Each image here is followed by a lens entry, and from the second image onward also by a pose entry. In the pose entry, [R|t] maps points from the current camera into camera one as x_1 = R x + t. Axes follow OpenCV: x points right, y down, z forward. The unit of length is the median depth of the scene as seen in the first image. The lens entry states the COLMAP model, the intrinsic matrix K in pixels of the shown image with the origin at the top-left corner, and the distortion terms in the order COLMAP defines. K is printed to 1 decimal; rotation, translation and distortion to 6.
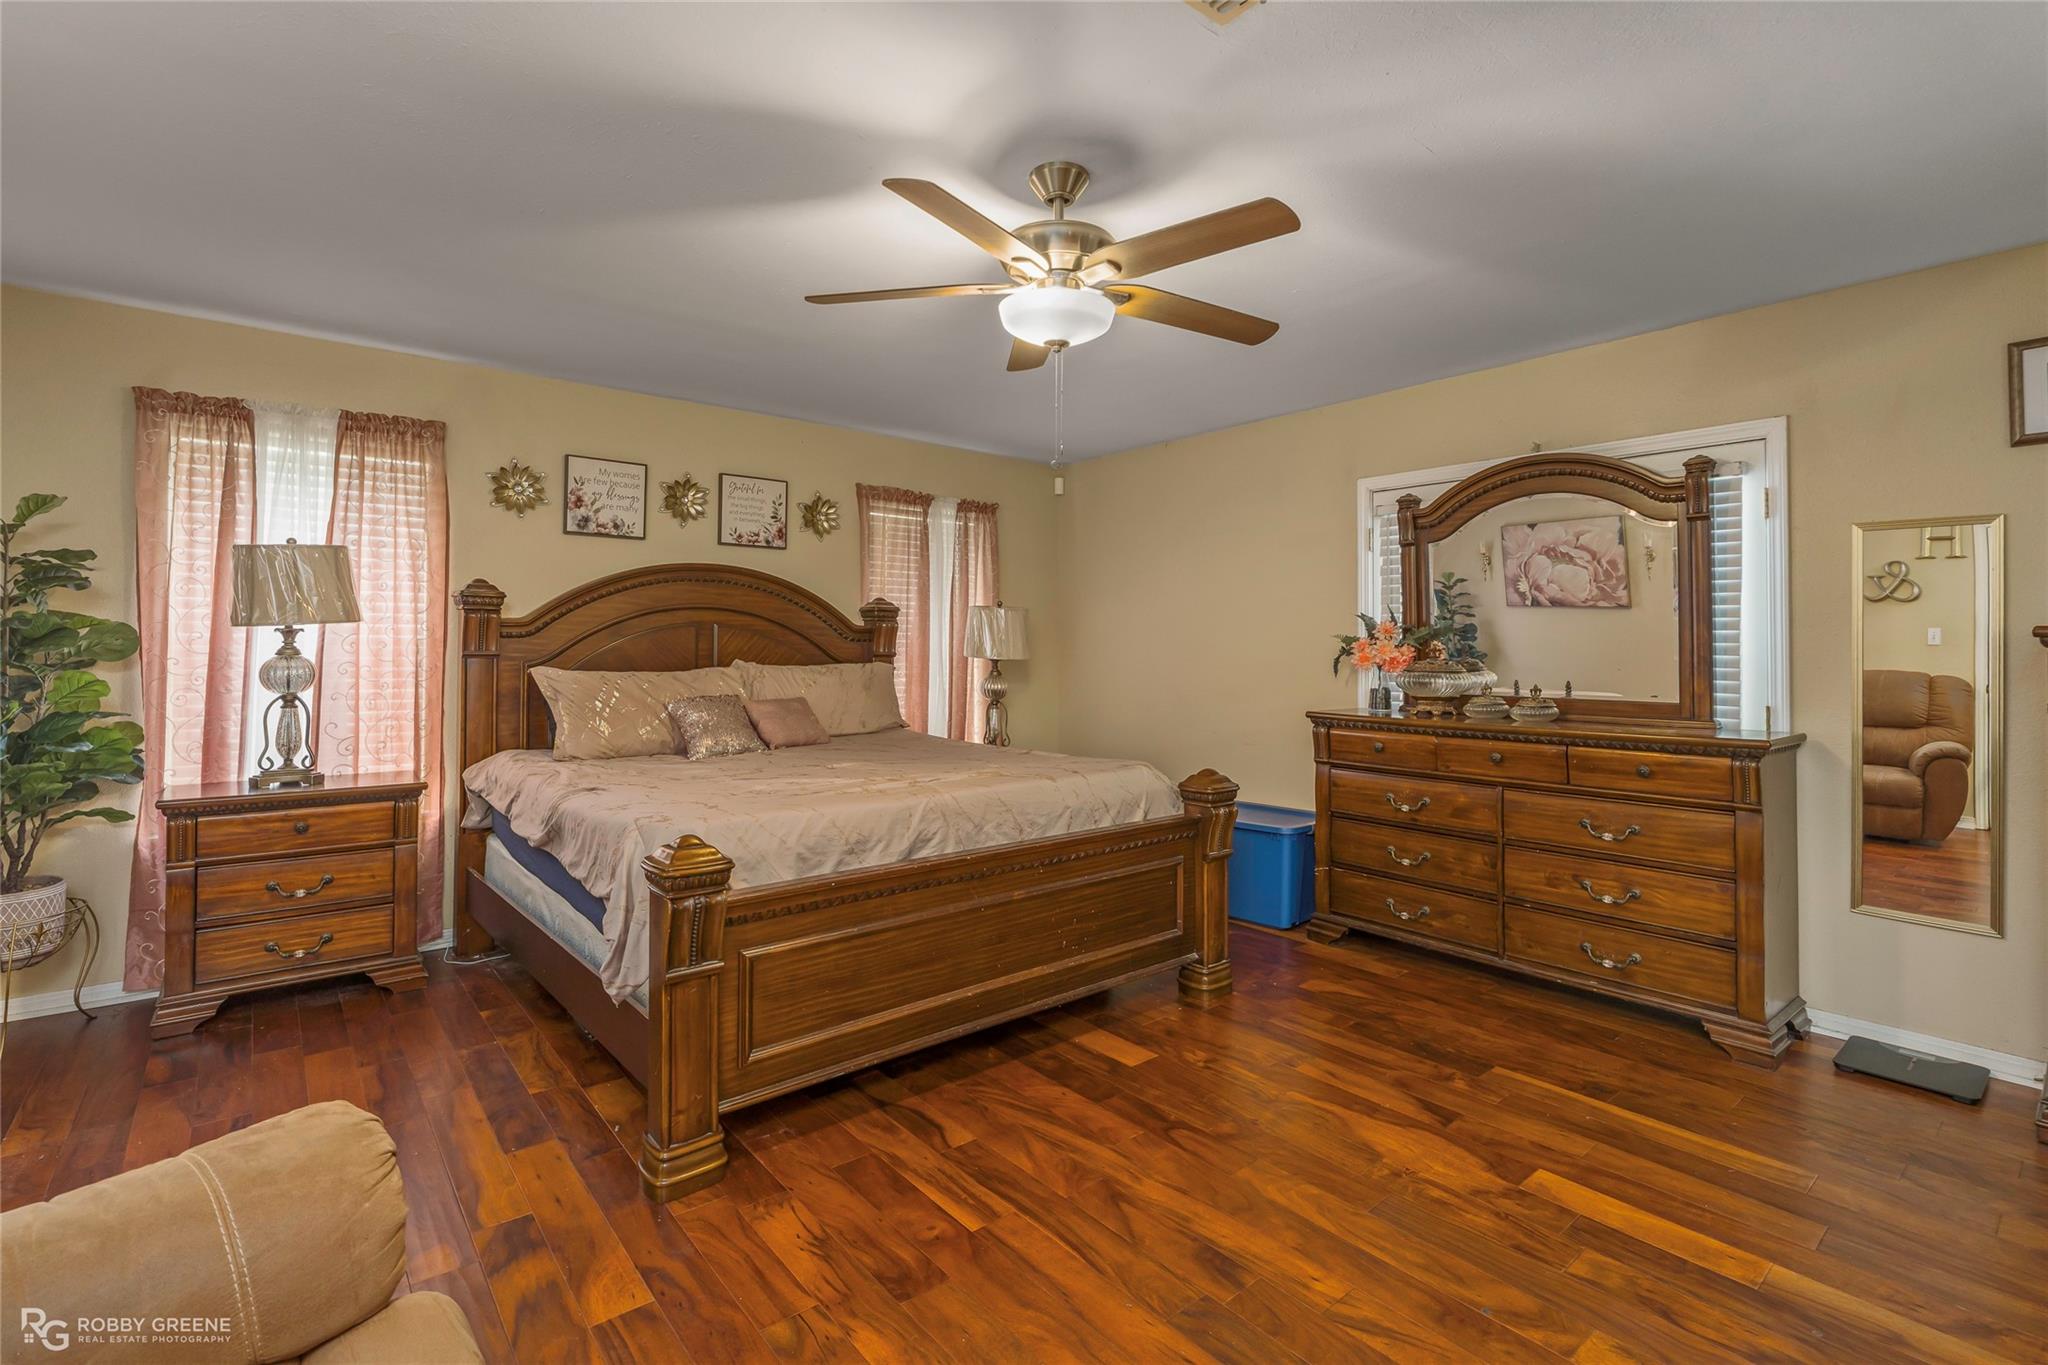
lens RADIAL K [[928.0, 0, 1022.3], [0, 928.0, 632.2], [0, 0, 1]] dist [-0.010833, 0.001263]
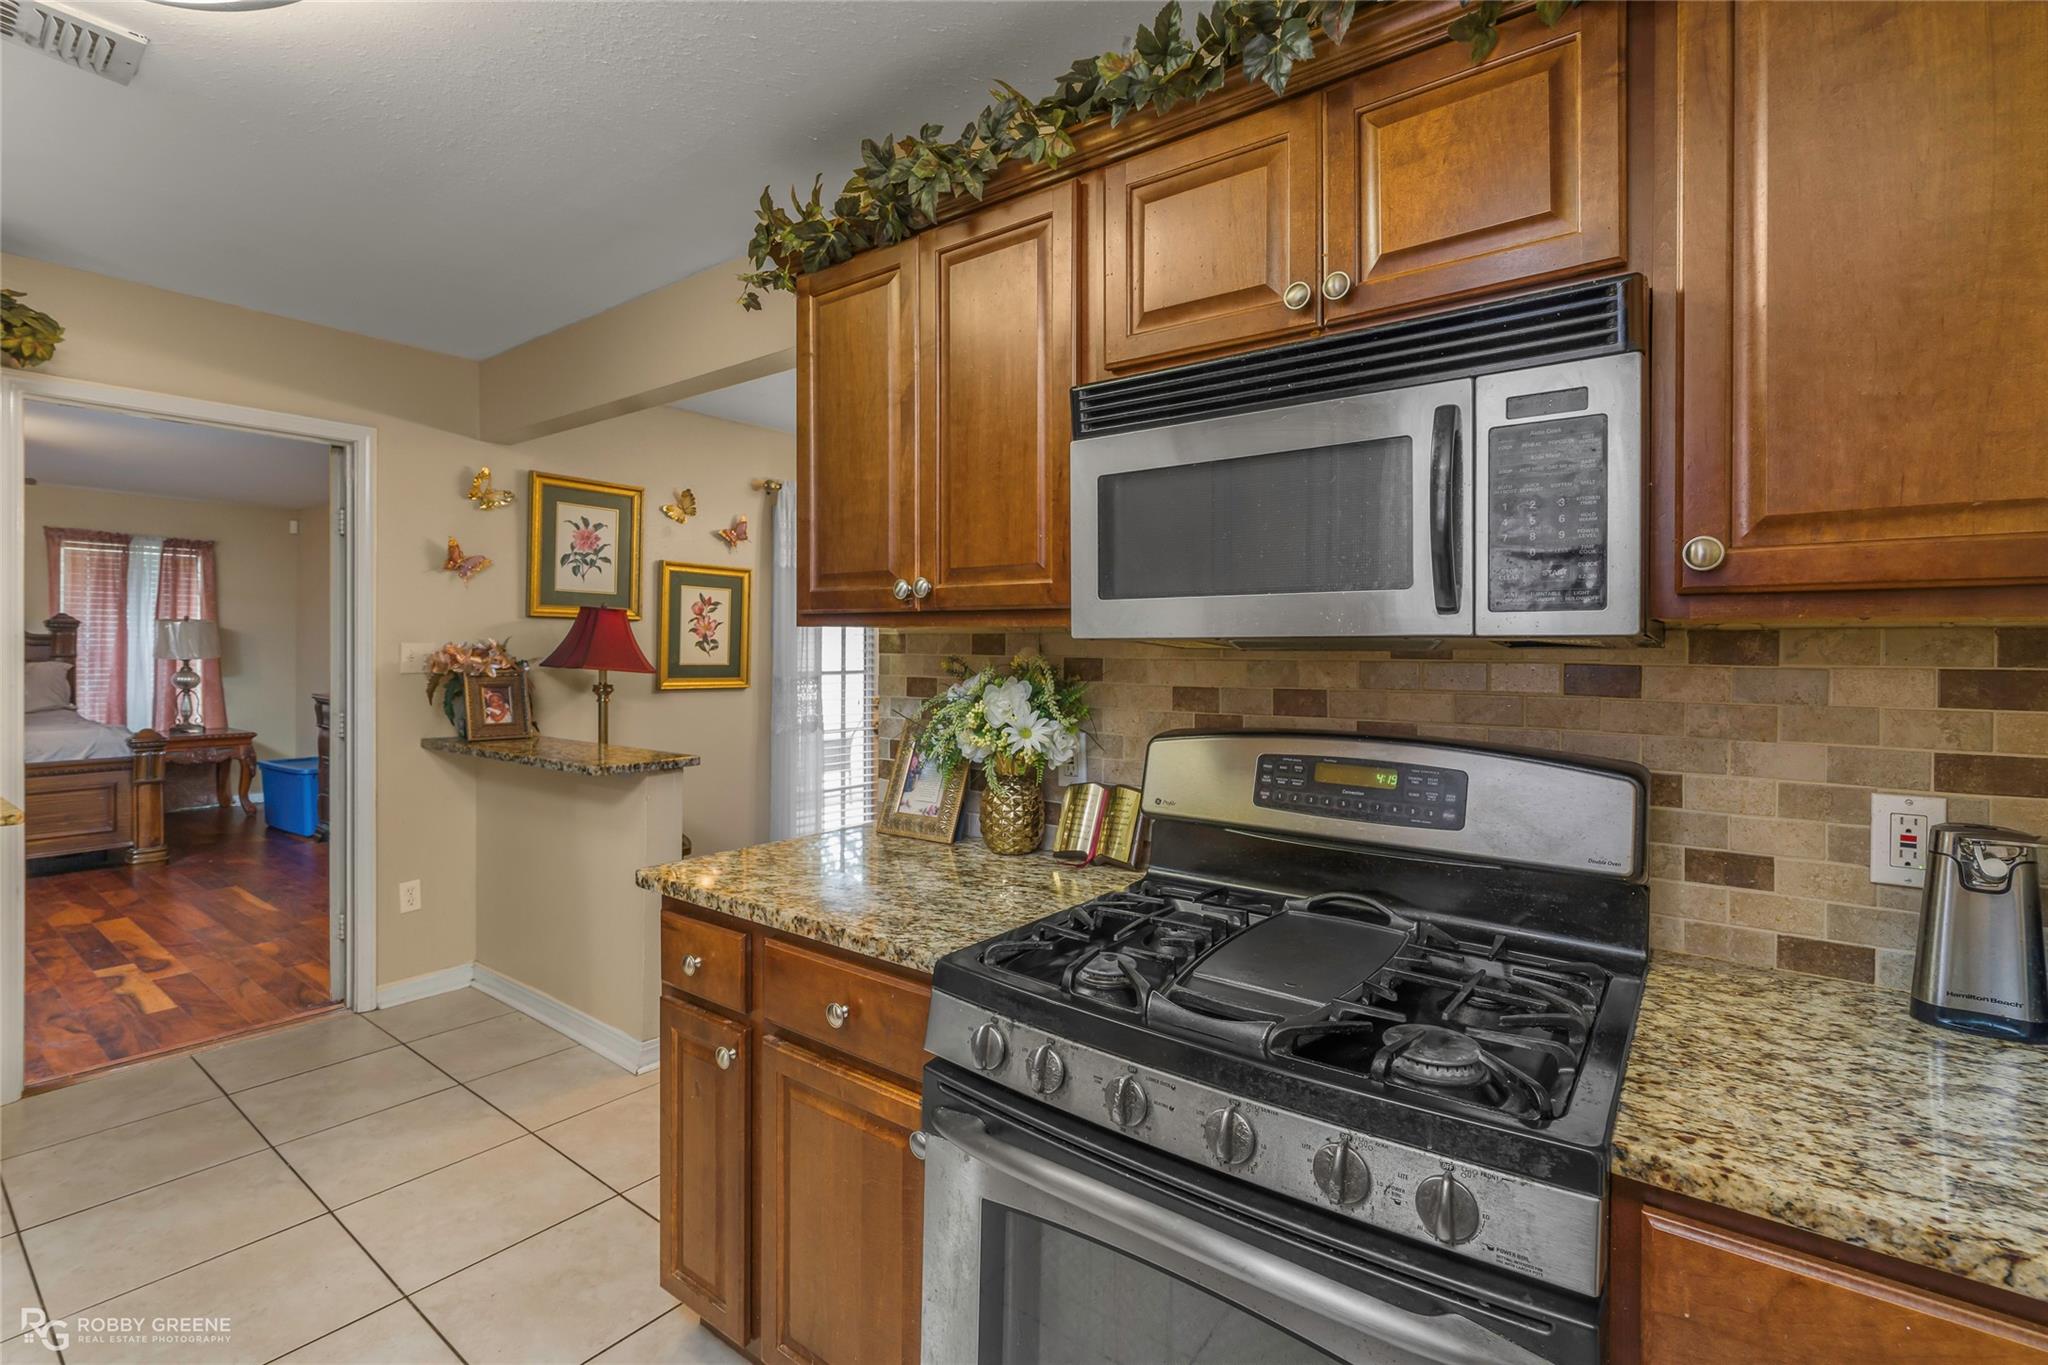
lens RADIAL K [[928.0, 0, 1037.1], [0, 928.0, 647.9], [0, 0, 1]] dist [-0.010833, 0.001263]
pose [[0.973039, -0.003786, 0.230611, 0.889754], [0.001022, 0.999926, 0.012102, -0.001819], [-0.230640, -0.011540, 0.972971, -0.583936]]
